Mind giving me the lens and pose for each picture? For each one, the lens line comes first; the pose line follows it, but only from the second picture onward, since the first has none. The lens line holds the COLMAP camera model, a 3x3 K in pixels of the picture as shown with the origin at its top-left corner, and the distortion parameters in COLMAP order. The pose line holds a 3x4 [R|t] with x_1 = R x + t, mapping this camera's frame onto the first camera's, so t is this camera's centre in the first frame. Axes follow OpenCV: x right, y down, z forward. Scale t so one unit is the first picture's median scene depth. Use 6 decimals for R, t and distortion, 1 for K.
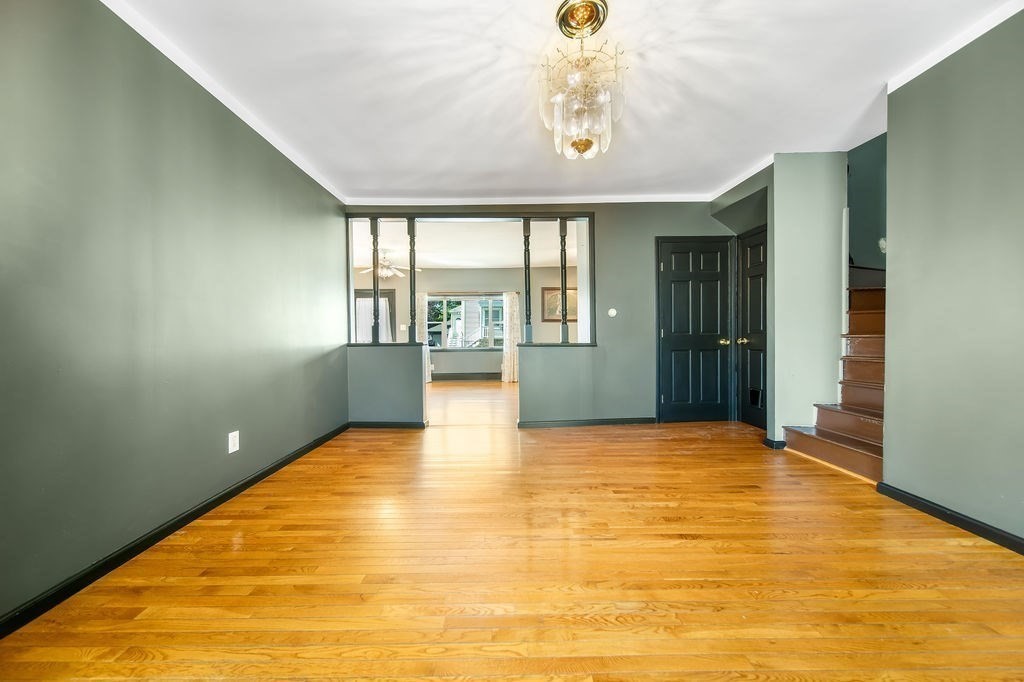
lens RADIAL K [[358.0, 0, 506.7], [0, 358.0, 337.7], [0, 0, 1]] dist [0.000466, -0.000179]
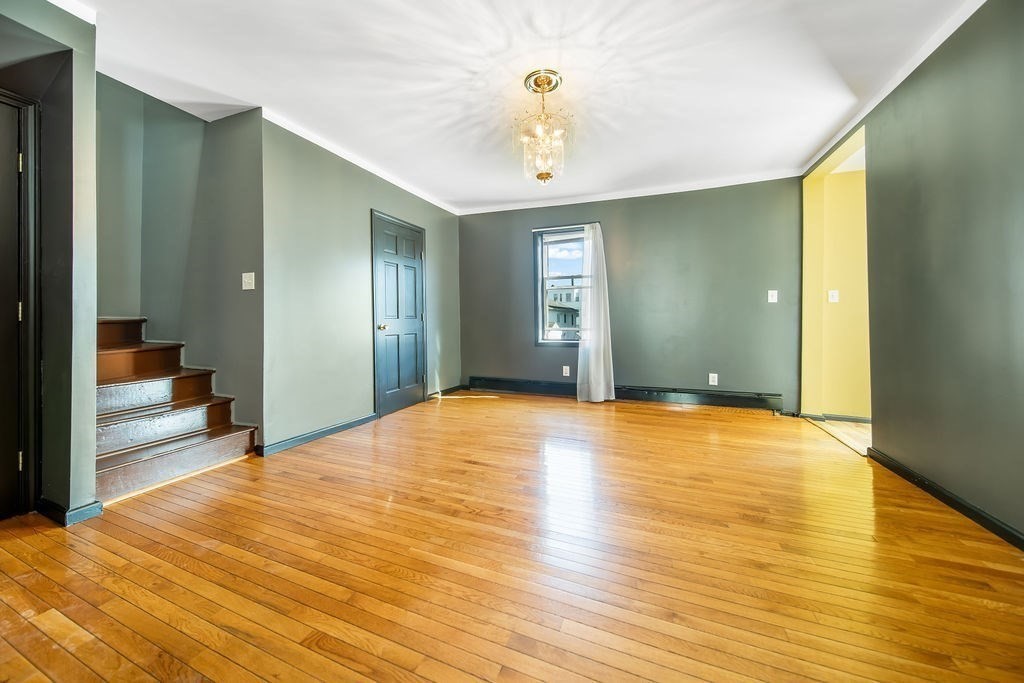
lens RADIAL K [[362.4, 0, 512.6], [0, 362.4, 315.7], [0, 0, 1]] dist [-0.000430, -0.000045]
pose [[-0.925139, 0.016795, 0.379257, -0.160777], [0.015512, 0.999859, -0.006437, -0.001986], [-0.379312, -0.000071, -0.925269, 1.957531]]
